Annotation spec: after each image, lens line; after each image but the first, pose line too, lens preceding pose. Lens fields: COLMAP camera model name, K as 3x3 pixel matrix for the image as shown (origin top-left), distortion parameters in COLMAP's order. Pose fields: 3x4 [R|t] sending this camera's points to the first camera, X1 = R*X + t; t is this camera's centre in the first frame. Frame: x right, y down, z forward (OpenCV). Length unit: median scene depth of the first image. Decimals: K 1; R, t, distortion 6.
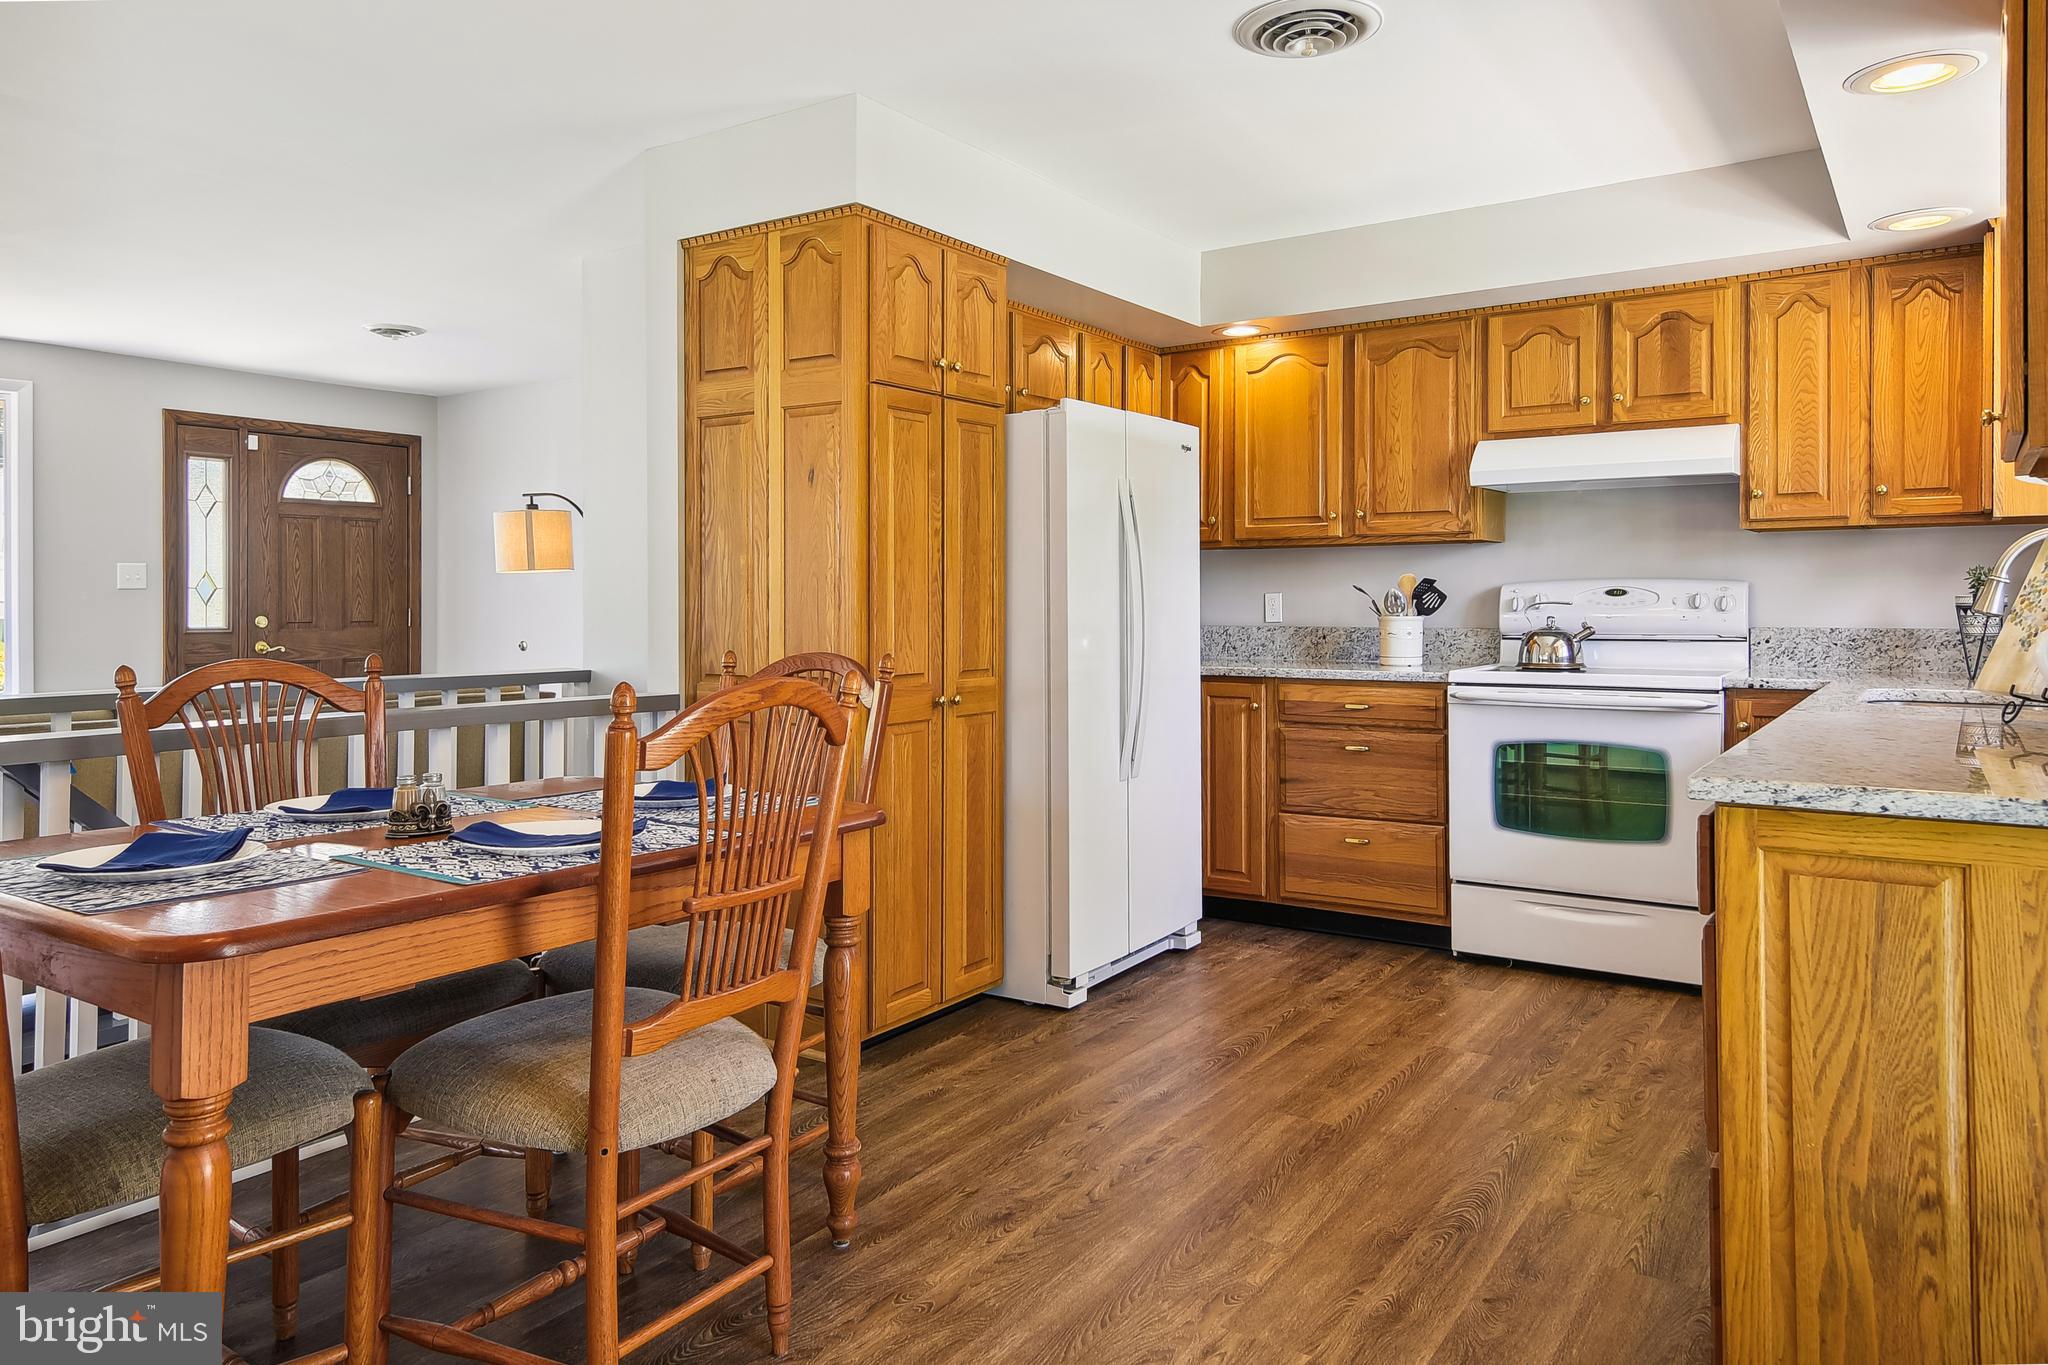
lens RADIAL K [[1369.6, 0, 1031.4], [0, 1369.6, 596.7], [0, 0, 1]] dist [0.046566, -0.015643]
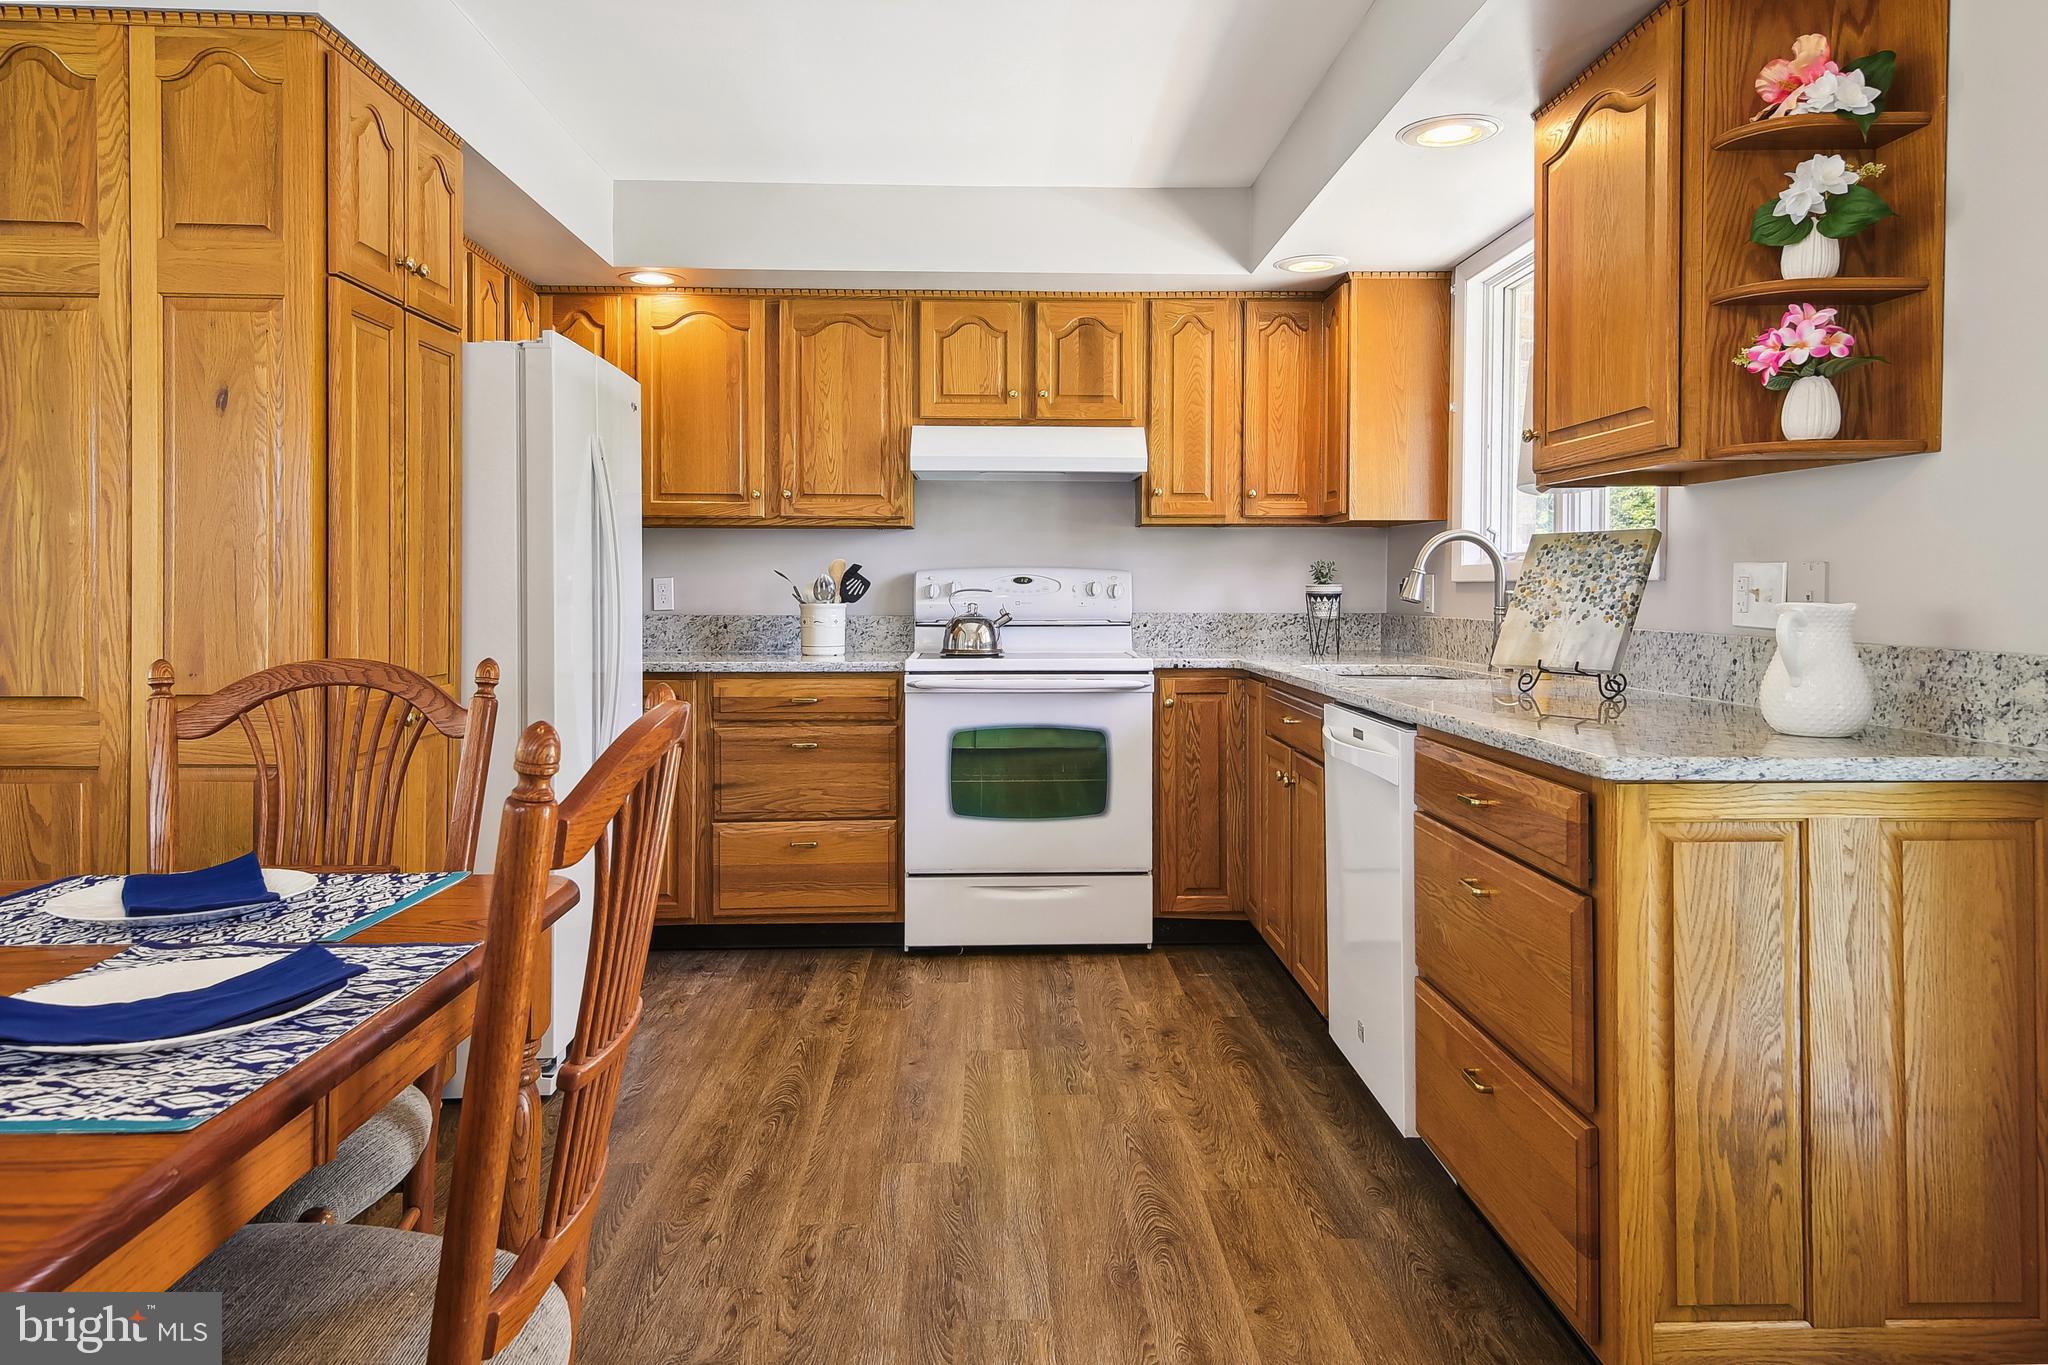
lens RADIAL K [[1369.6, 0, 1031.4], [0, 1369.6, 596.7], [0, 0, 1]] dist [0.046566, -0.015643]
pose [[0.811653, 0.001016, 0.584139, -0.191033], [-0.006653, 0.999950, 0.007505, 0.001617], [-0.584102, -0.009978, 0.811619, 0.164590]]
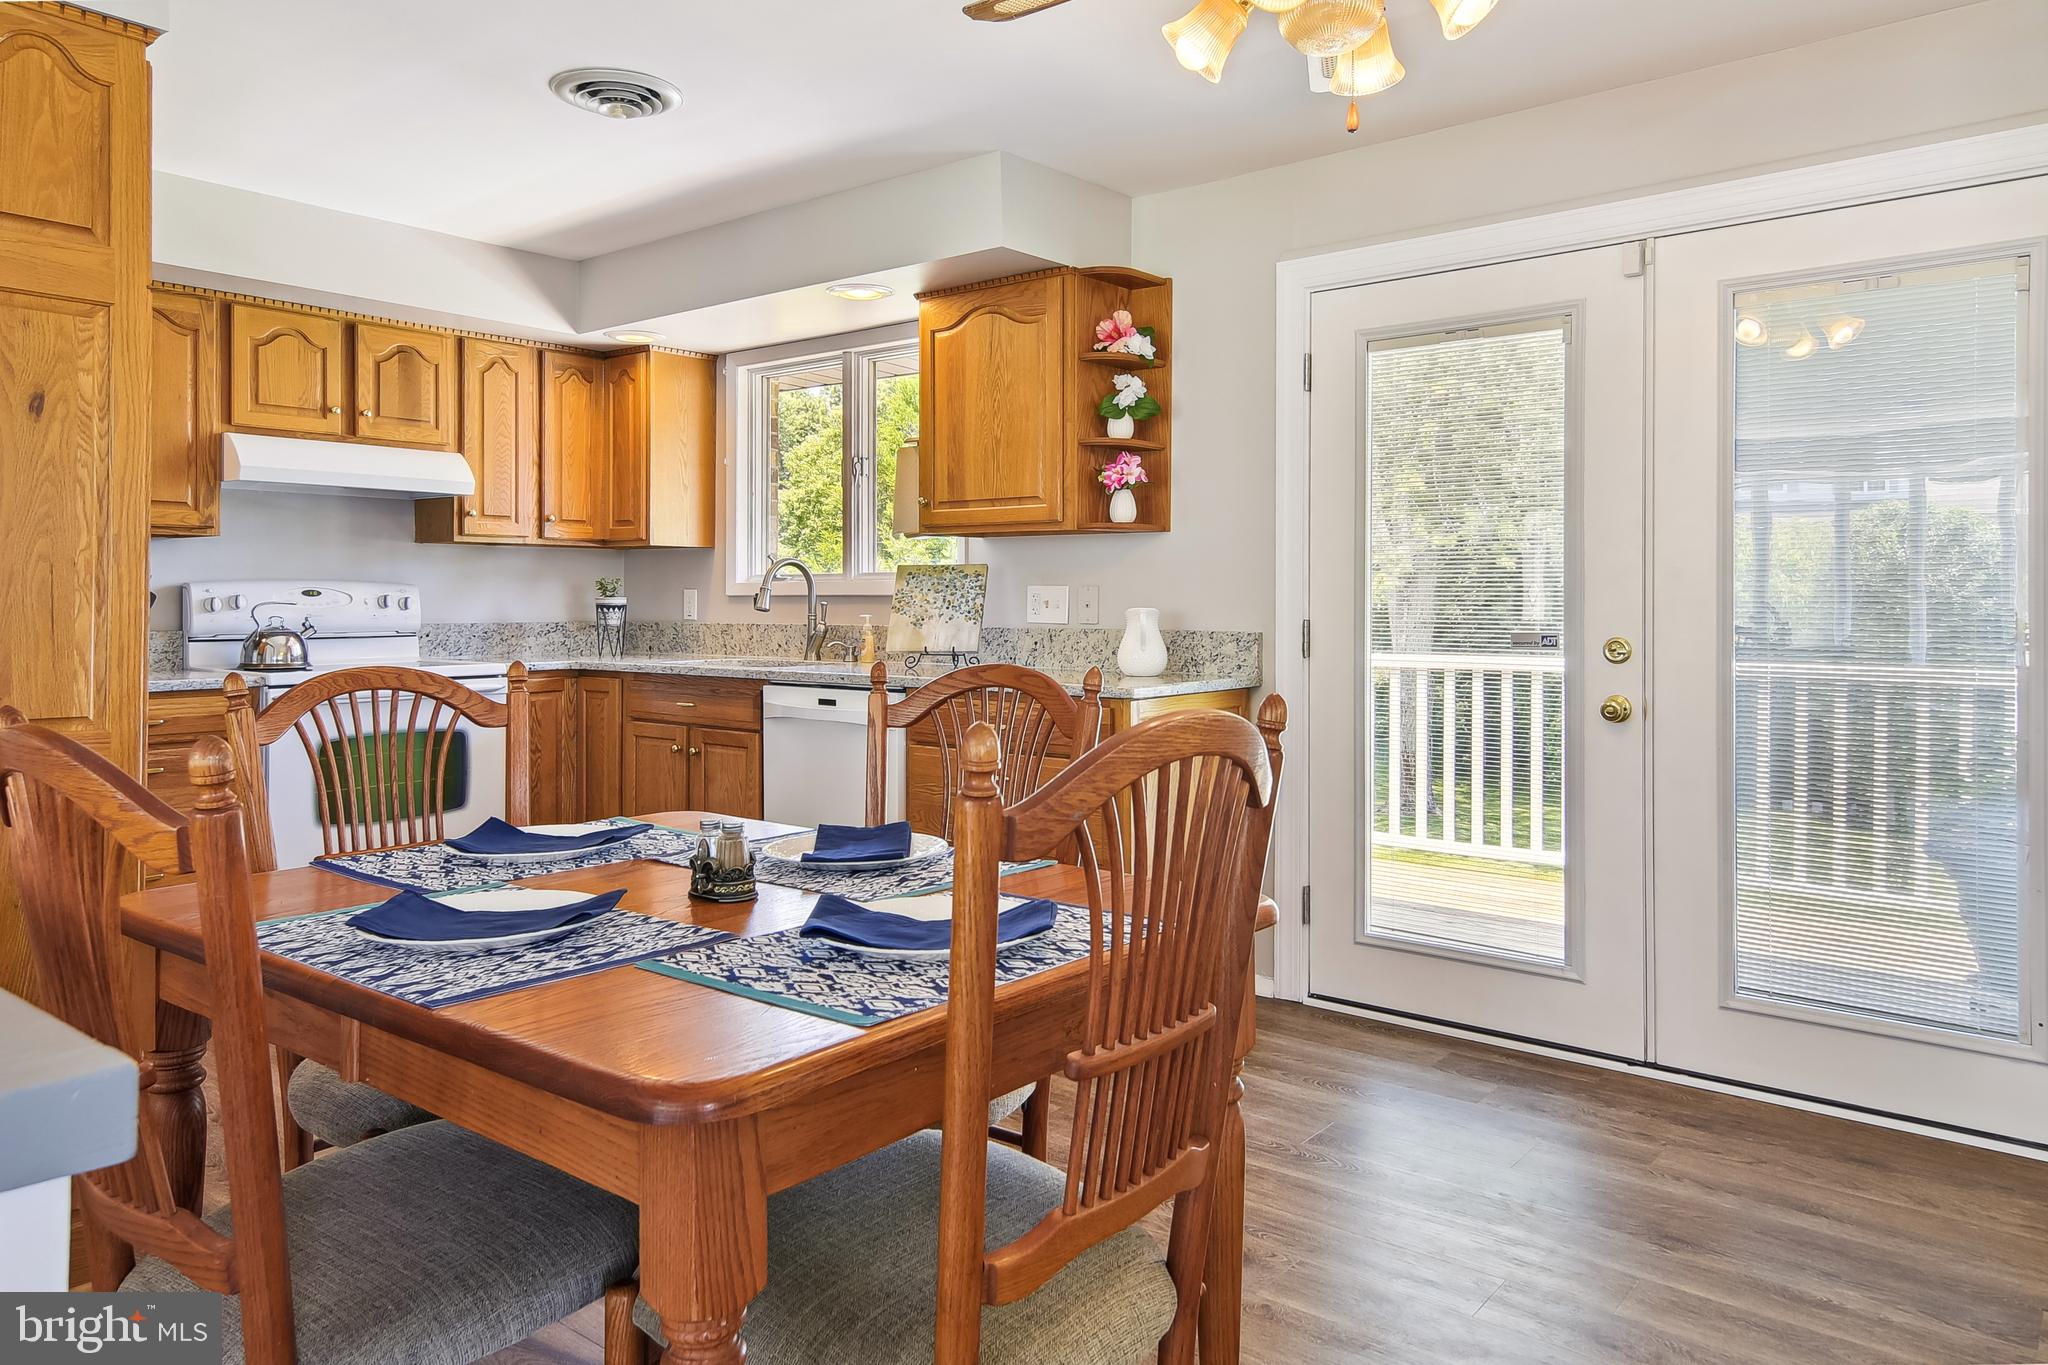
lens RADIAL K [[1369.6, 0, 1031.4], [0, 1369.6, 596.7], [0, 0, 1]] dist [0.046566, -0.015643]
pose [[0.093690, 0.004684, 0.995590, -0.615853], [-0.004079, 0.999982, -0.004321, 0.002131], [-0.995593, -0.003656, 0.093708, 0.384018]]
